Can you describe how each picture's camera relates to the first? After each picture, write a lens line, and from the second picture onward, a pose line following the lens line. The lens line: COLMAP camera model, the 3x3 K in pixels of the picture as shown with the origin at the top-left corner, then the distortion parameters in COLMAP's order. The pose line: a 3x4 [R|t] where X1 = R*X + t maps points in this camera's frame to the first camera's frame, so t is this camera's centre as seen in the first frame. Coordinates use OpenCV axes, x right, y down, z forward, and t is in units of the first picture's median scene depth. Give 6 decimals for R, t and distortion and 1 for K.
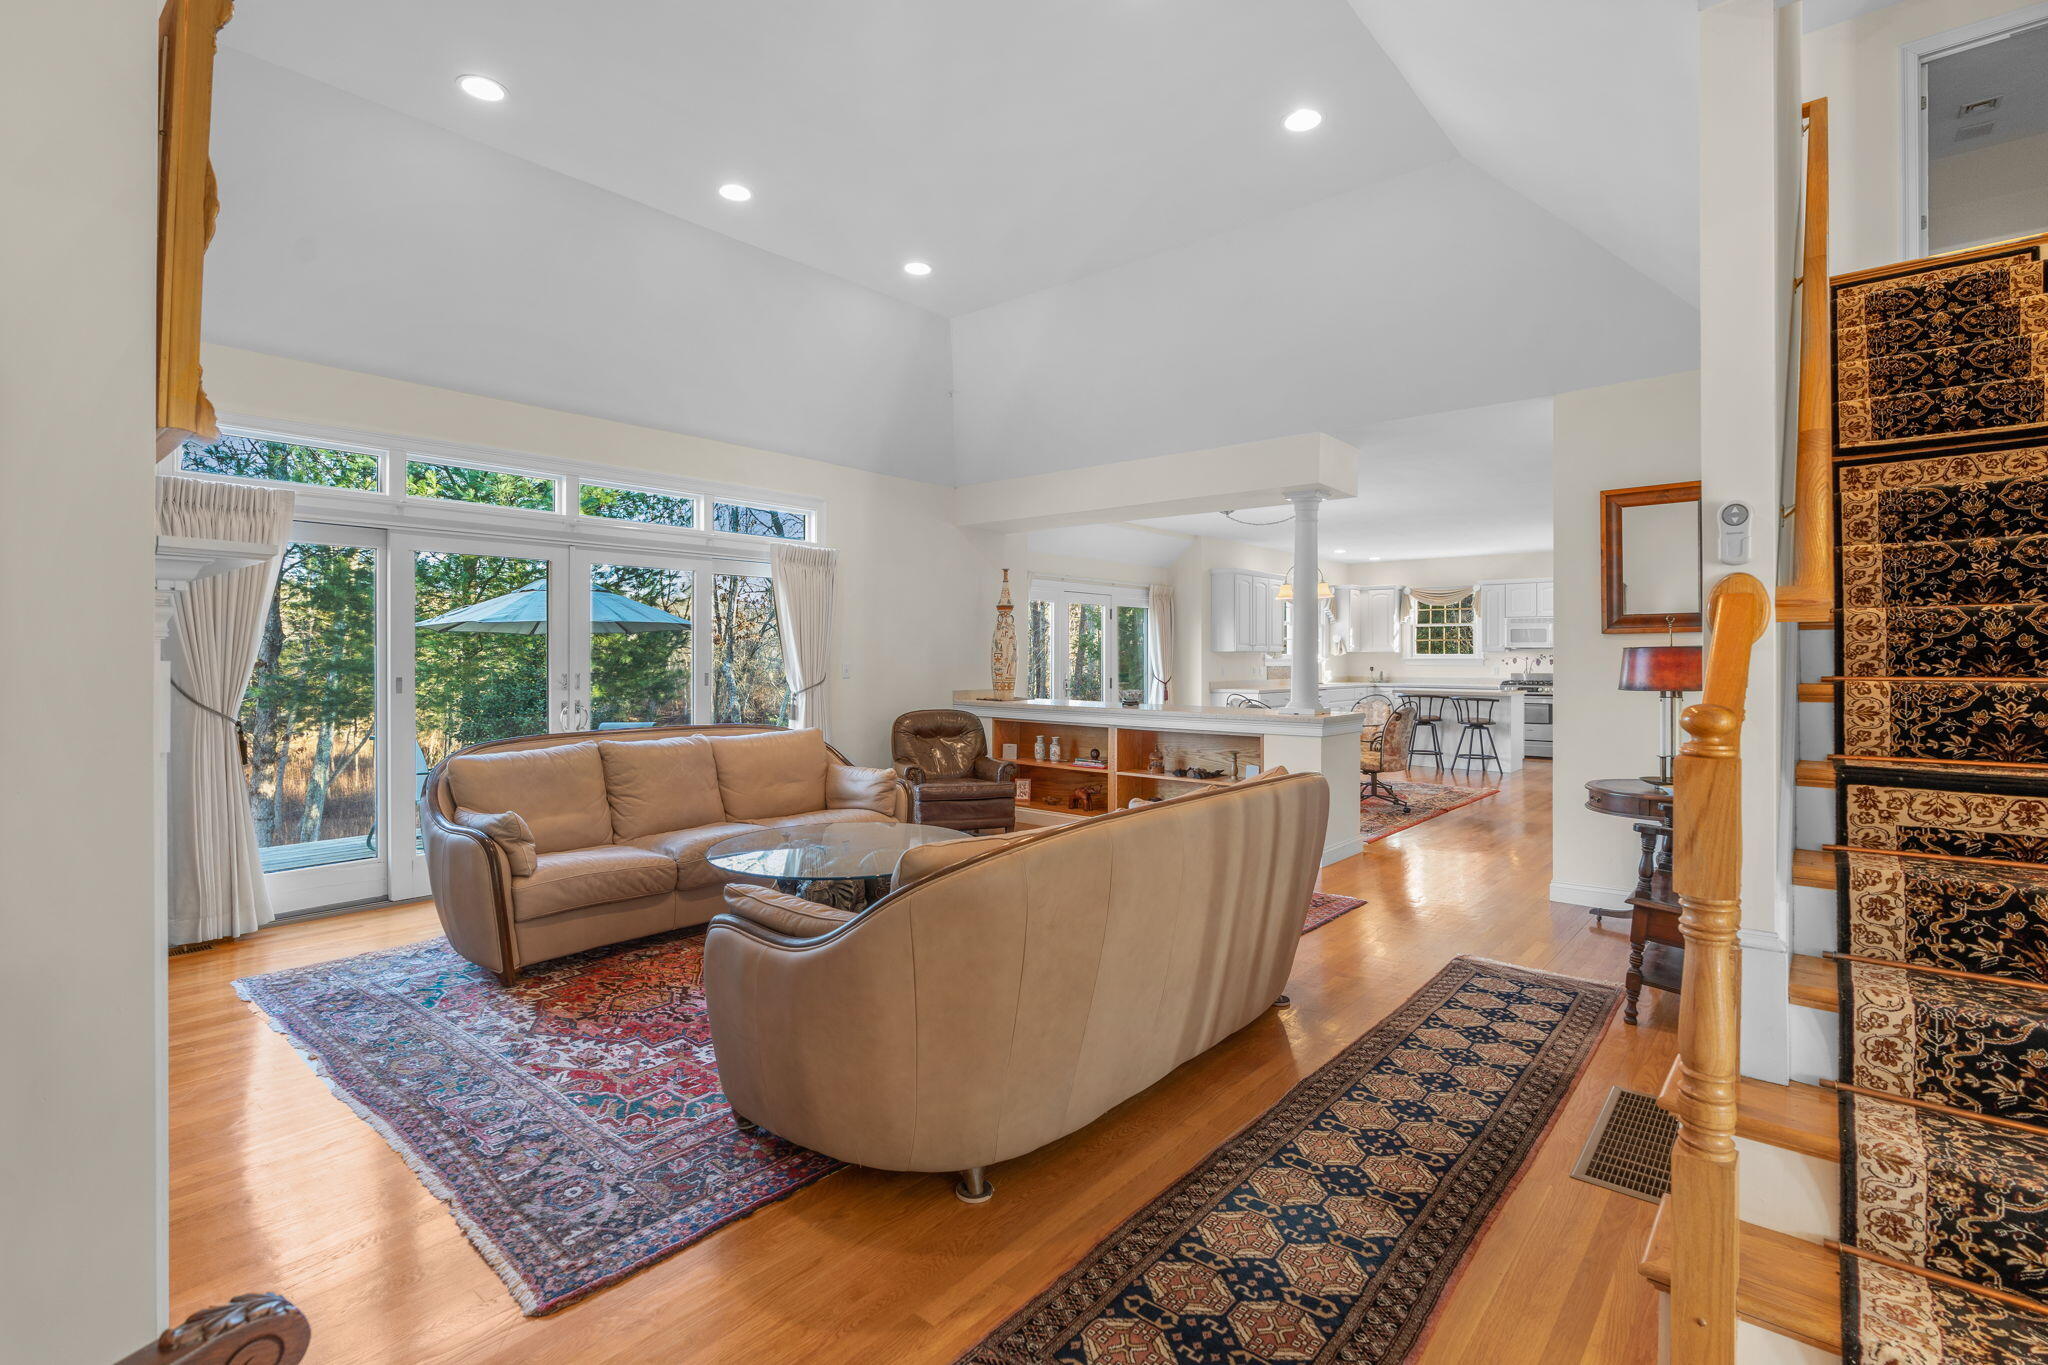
lens RADIAL K [[943.8, 0, 1031.8], [0, 943.8, 663.4], [0, 0, 1]] dist [-0.000889, 0.001993]
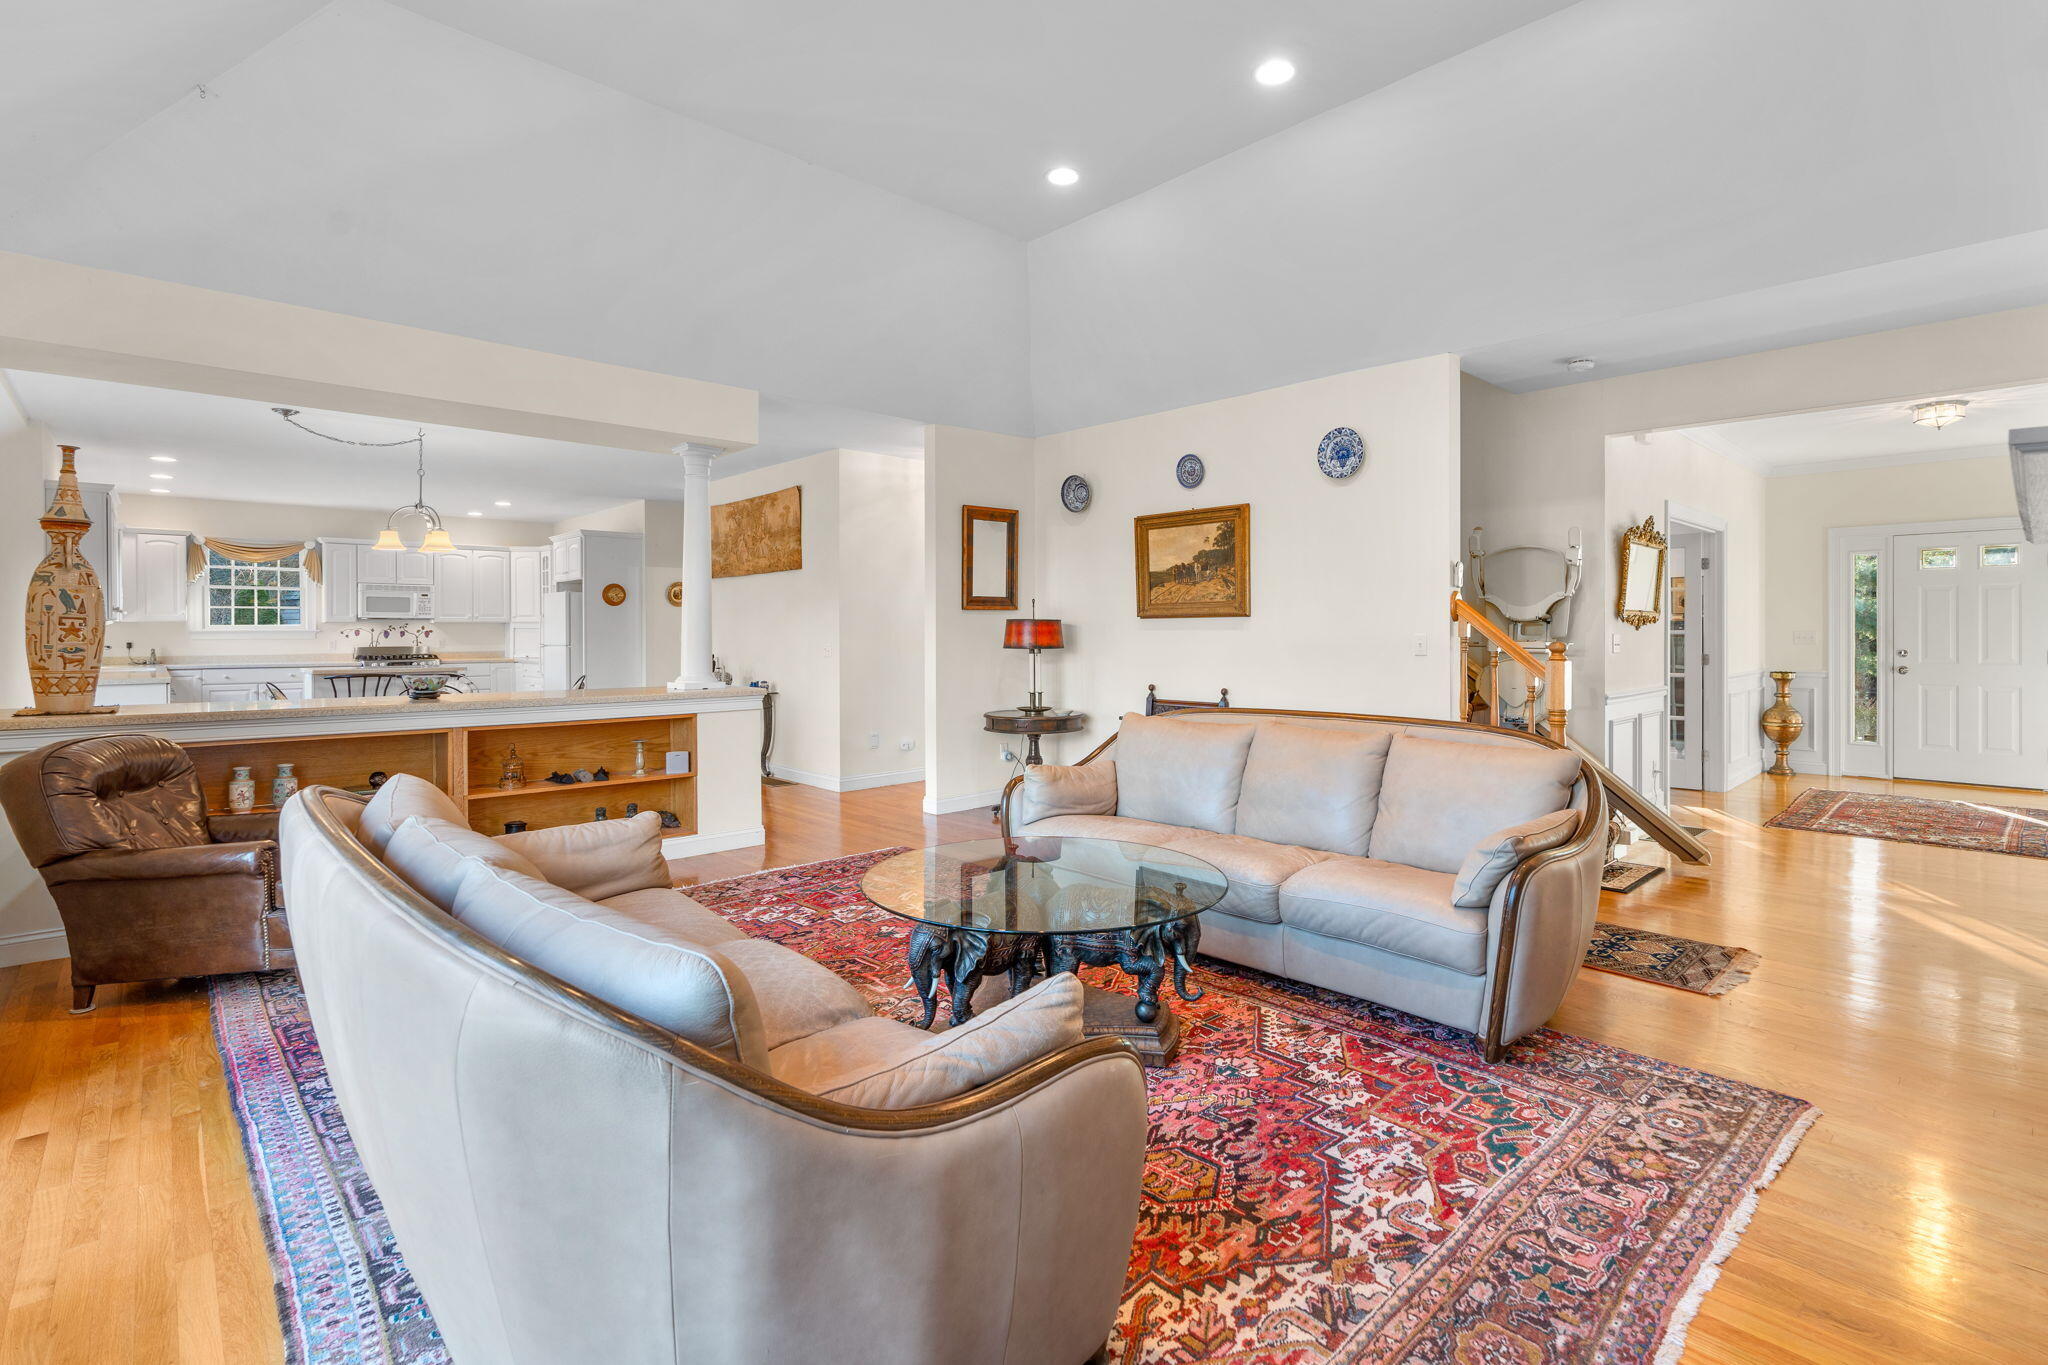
lens RADIAL K [[943.8, 0, 1033.1], [0, 943.8, 630.3], [0, 0, 1]] dist [-0.000889, 0.001993]
pose [[0.120225, -0.001551, 0.992745, -0.459023], [0.007948, 0.999968, 0.000600, -0.000573], [-0.992715, 0.007818, 0.120234, 0.447125]]
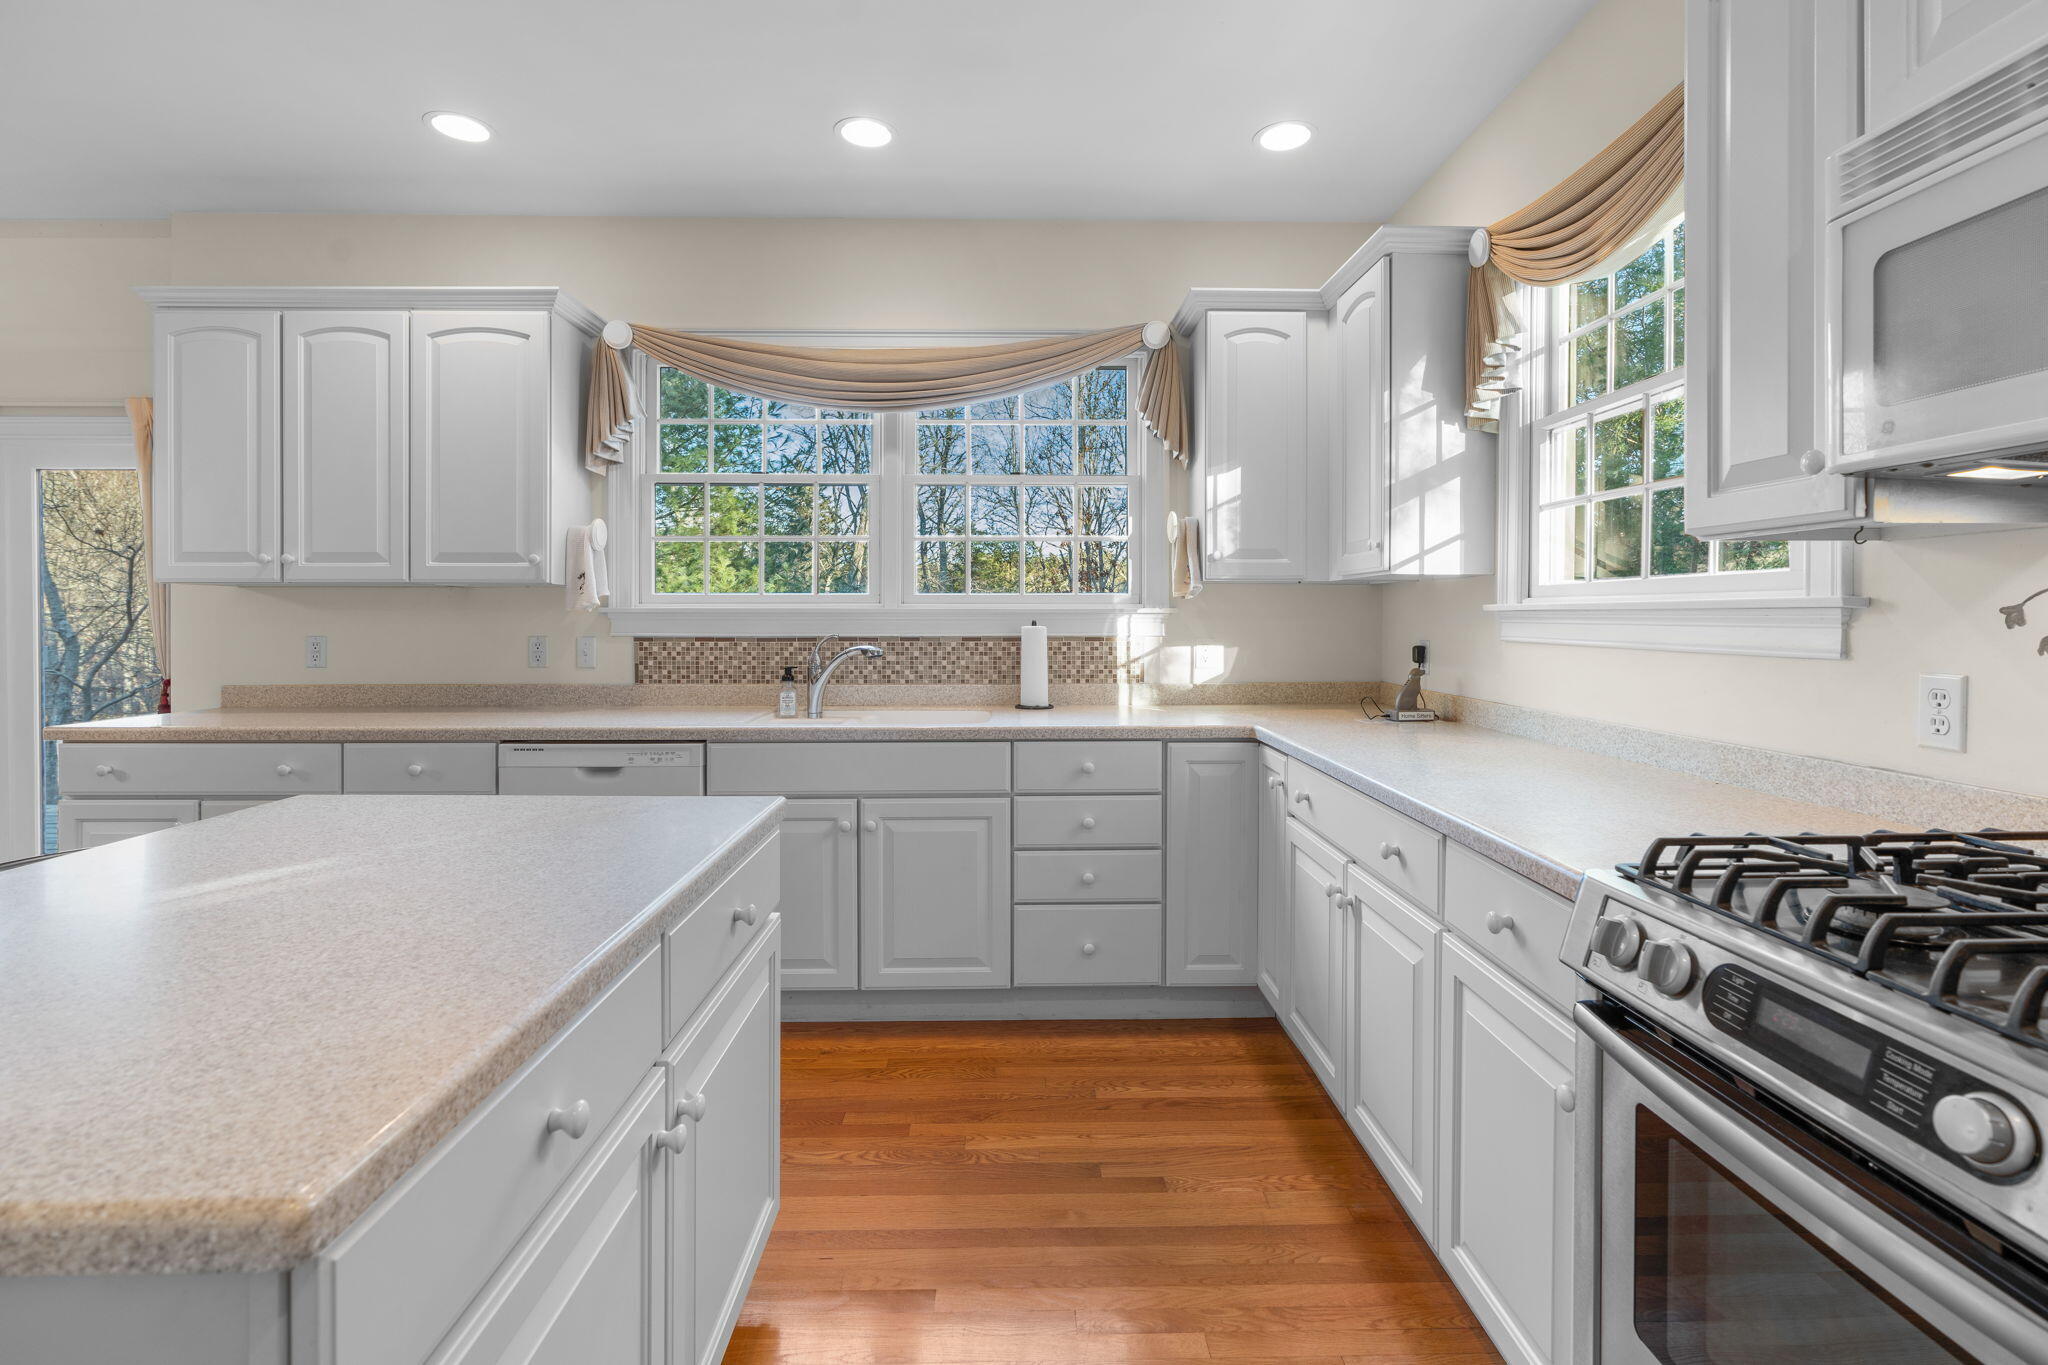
lens RADIAL K [[943.8, 0, 1020.3], [0, 943.8, 621.3], [0, 0, 1]] dist [-0.000889, 0.001993]
pose [[0.649957, 0.003554, -0.759962, 0.833729], [-0.004505, 0.999990, 0.000824, -0.003519], [0.759957, 0.002888, 0.649966, 1.404656]]
